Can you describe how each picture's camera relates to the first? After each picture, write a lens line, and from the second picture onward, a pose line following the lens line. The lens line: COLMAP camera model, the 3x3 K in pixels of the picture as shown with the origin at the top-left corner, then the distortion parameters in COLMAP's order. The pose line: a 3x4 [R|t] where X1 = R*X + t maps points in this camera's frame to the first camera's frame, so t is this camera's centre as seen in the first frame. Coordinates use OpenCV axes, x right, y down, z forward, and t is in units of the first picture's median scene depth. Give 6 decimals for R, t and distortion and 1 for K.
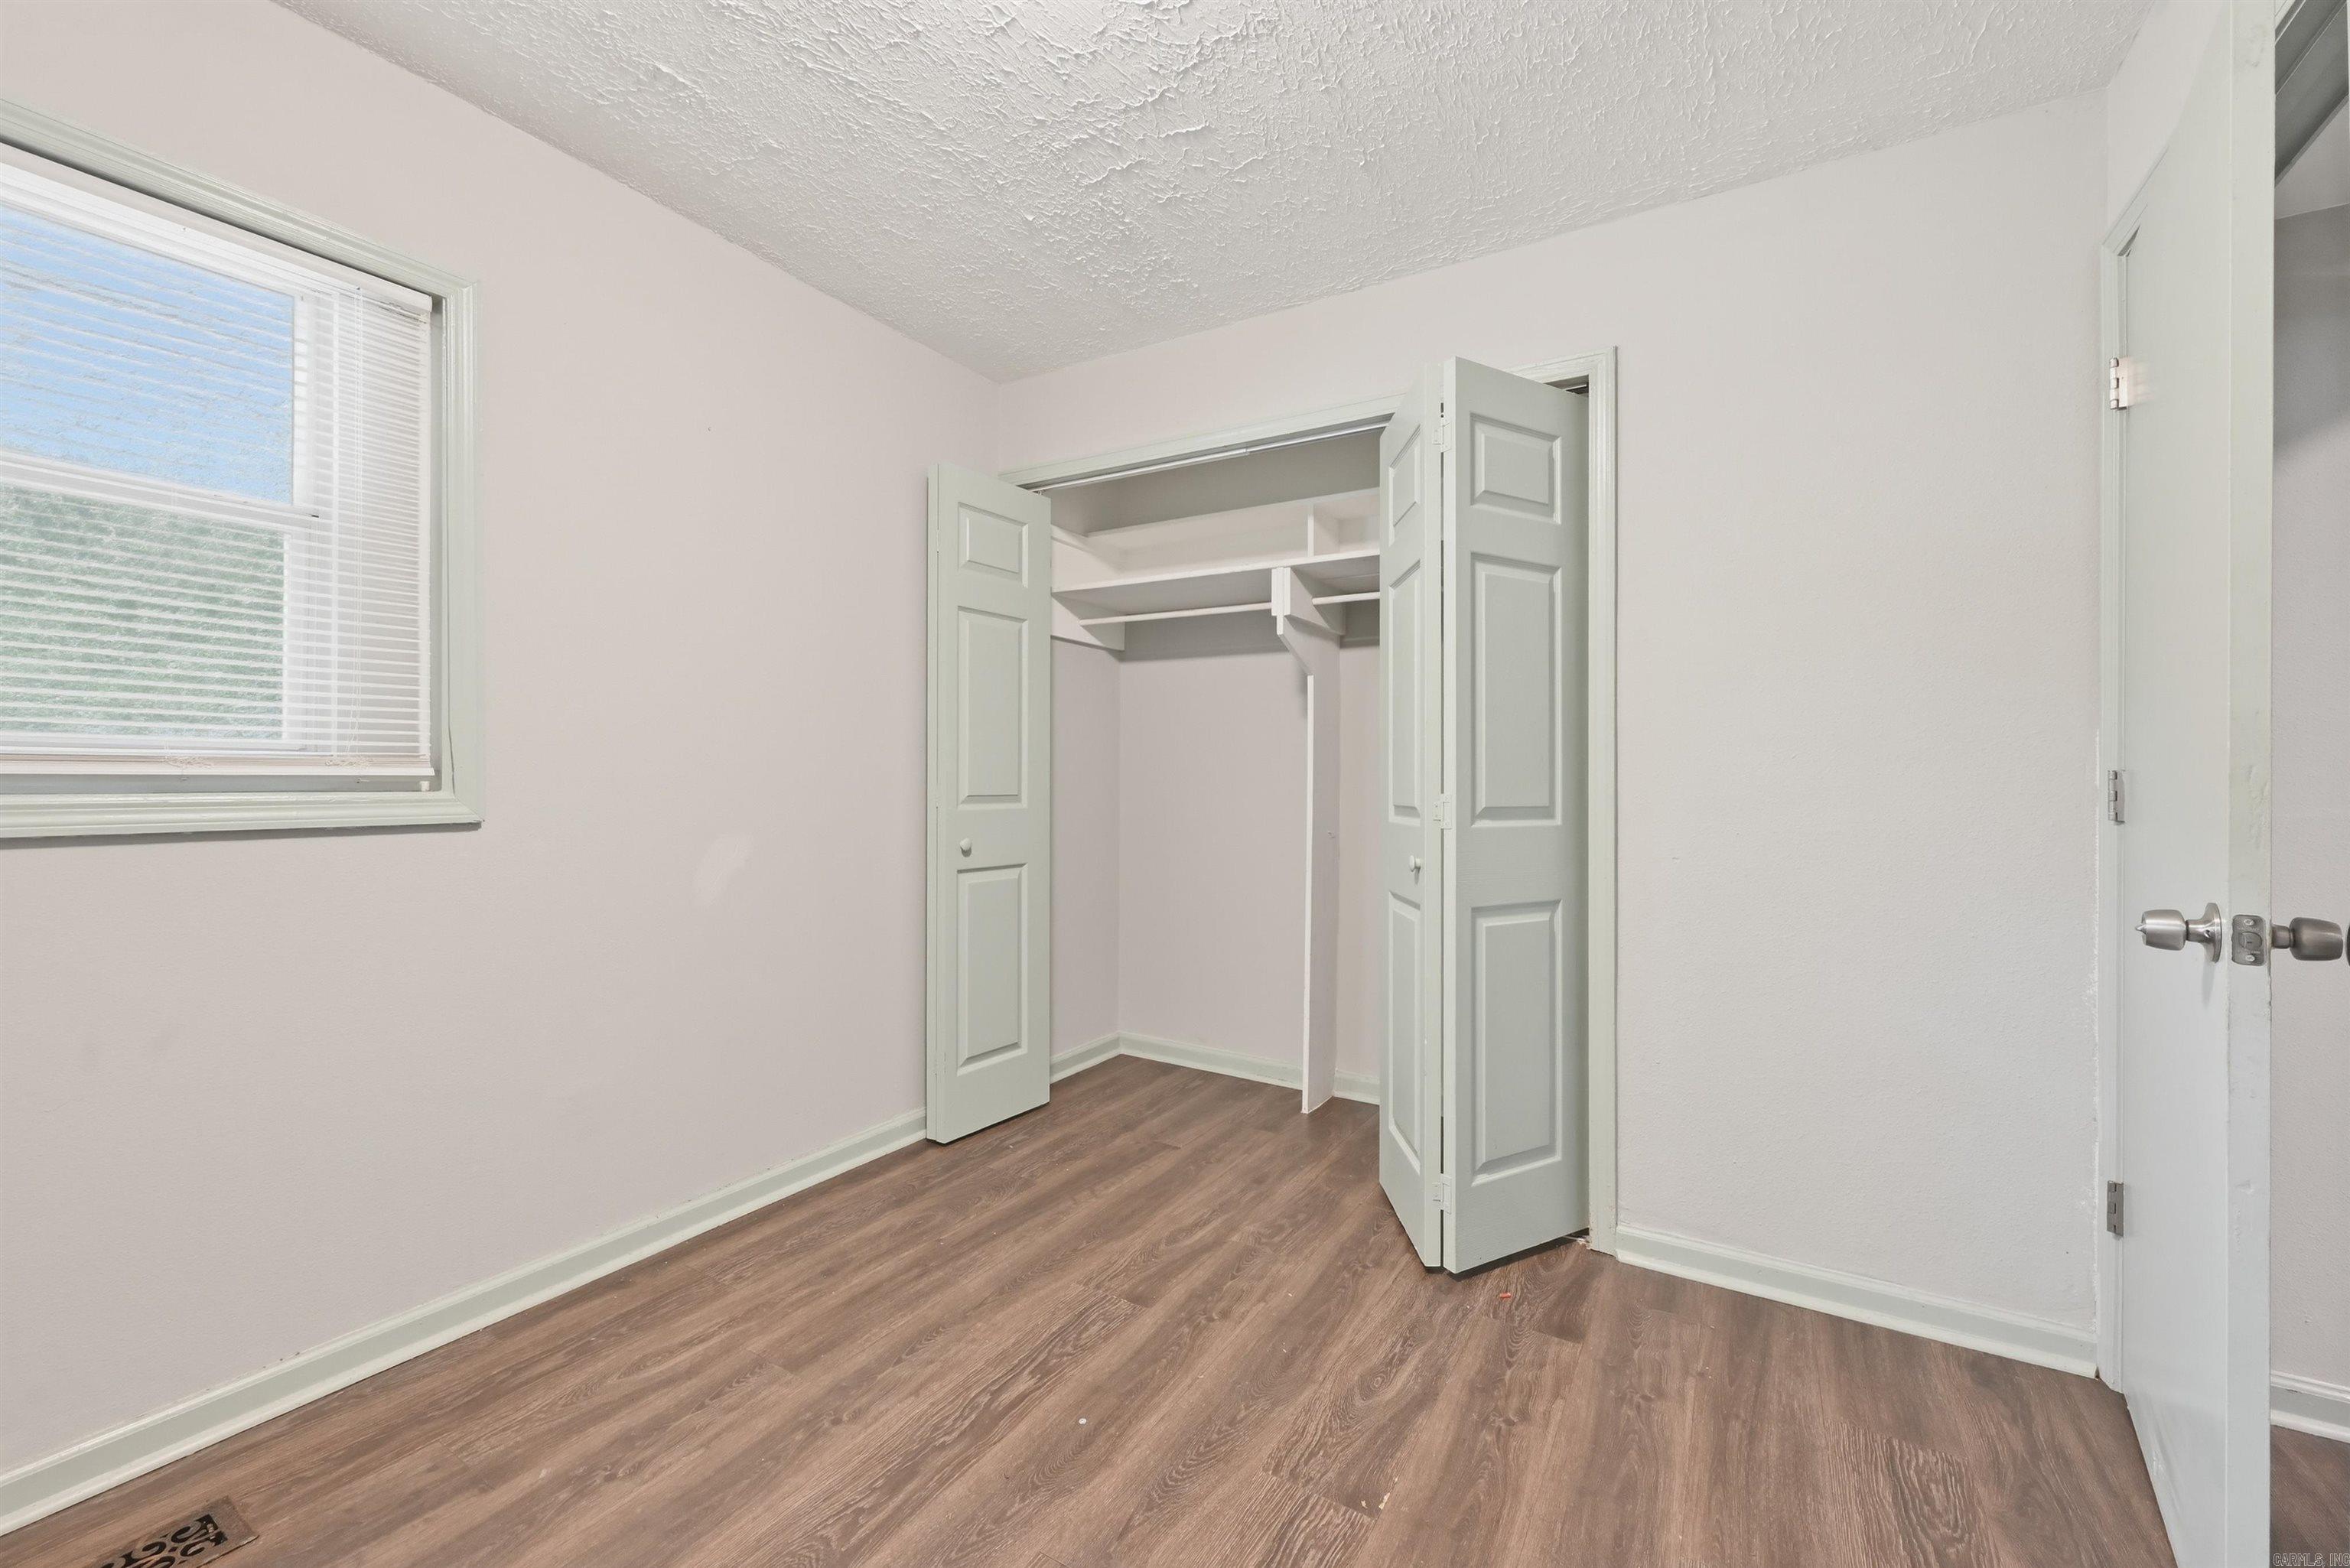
lens RADIAL K [[961.2, 0, 1185.3], [0, 961.2, 774.1], [0, 0, 1]] dist [-0.000671, -0.000268]
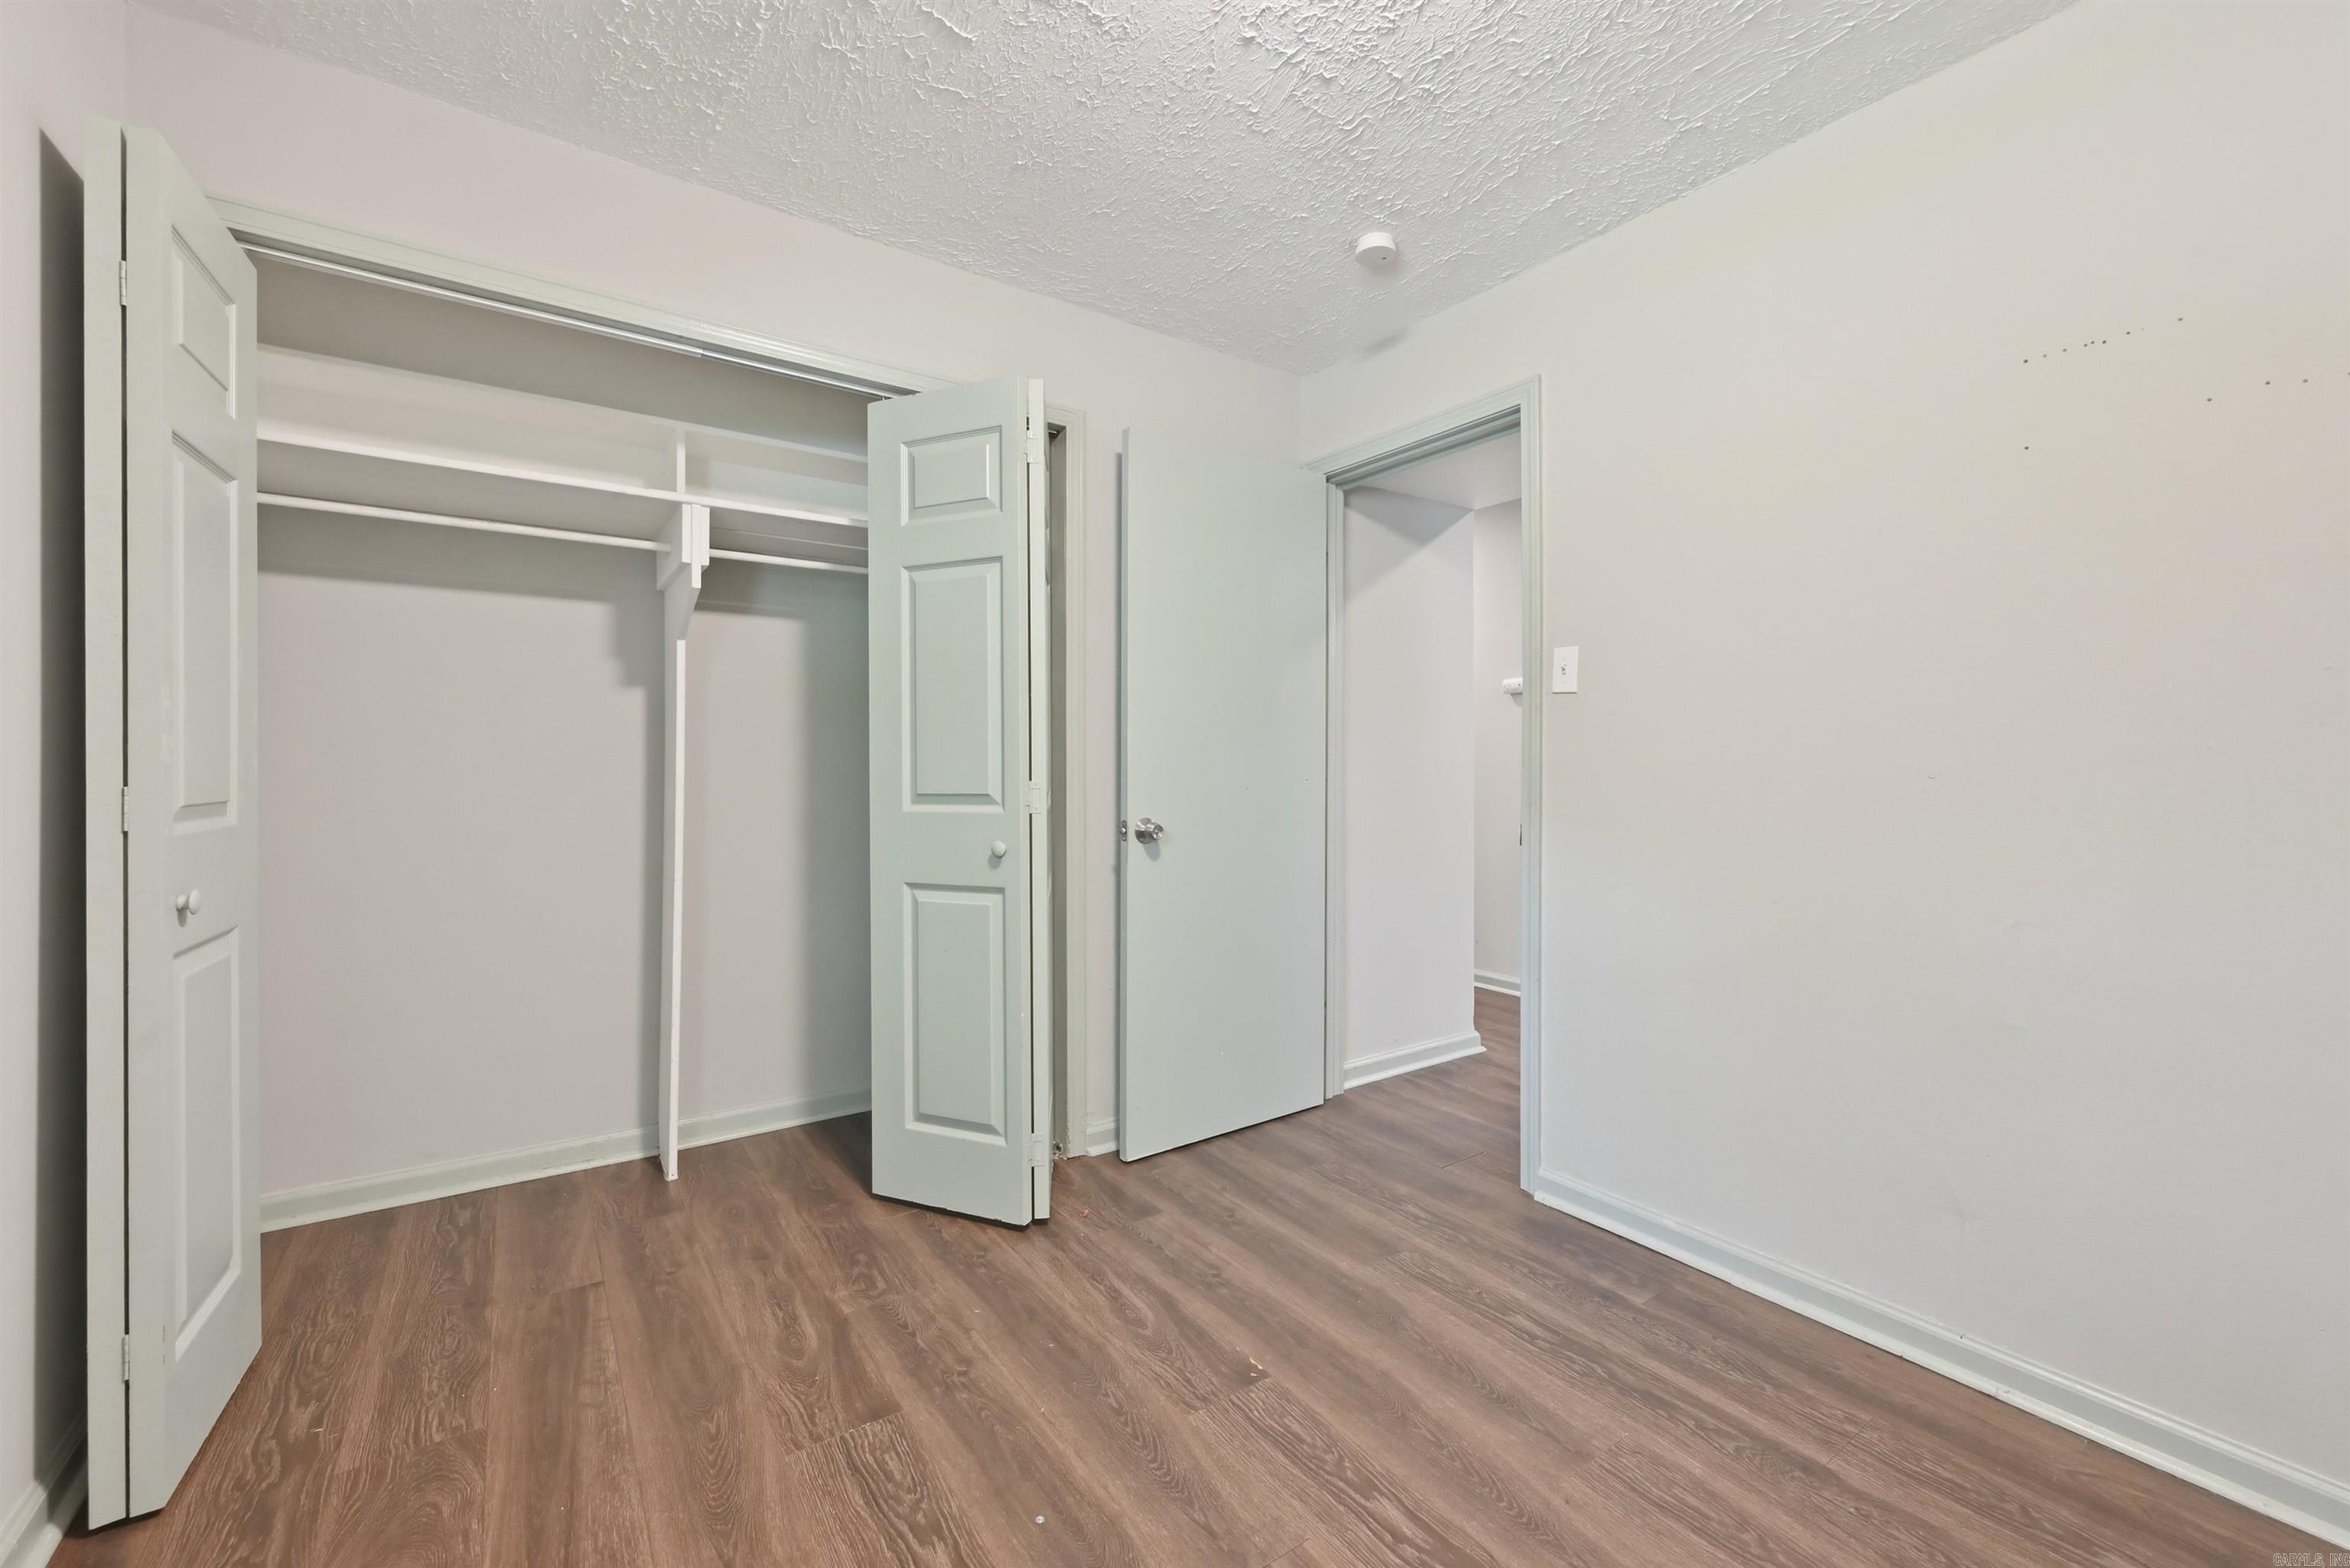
lens RADIAL K [[955.6, 0, 1184.1], [0, 955.6, 758.1], [0, 0, 1]] dist [-0.001084, -0.000201]
pose [[0.395915, -0.000833, 0.918287, -0.654433], [-0.003746, 0.999990, 0.002522, -0.008862], [-0.918280, -0.004439, 0.395908, 0.424810]]
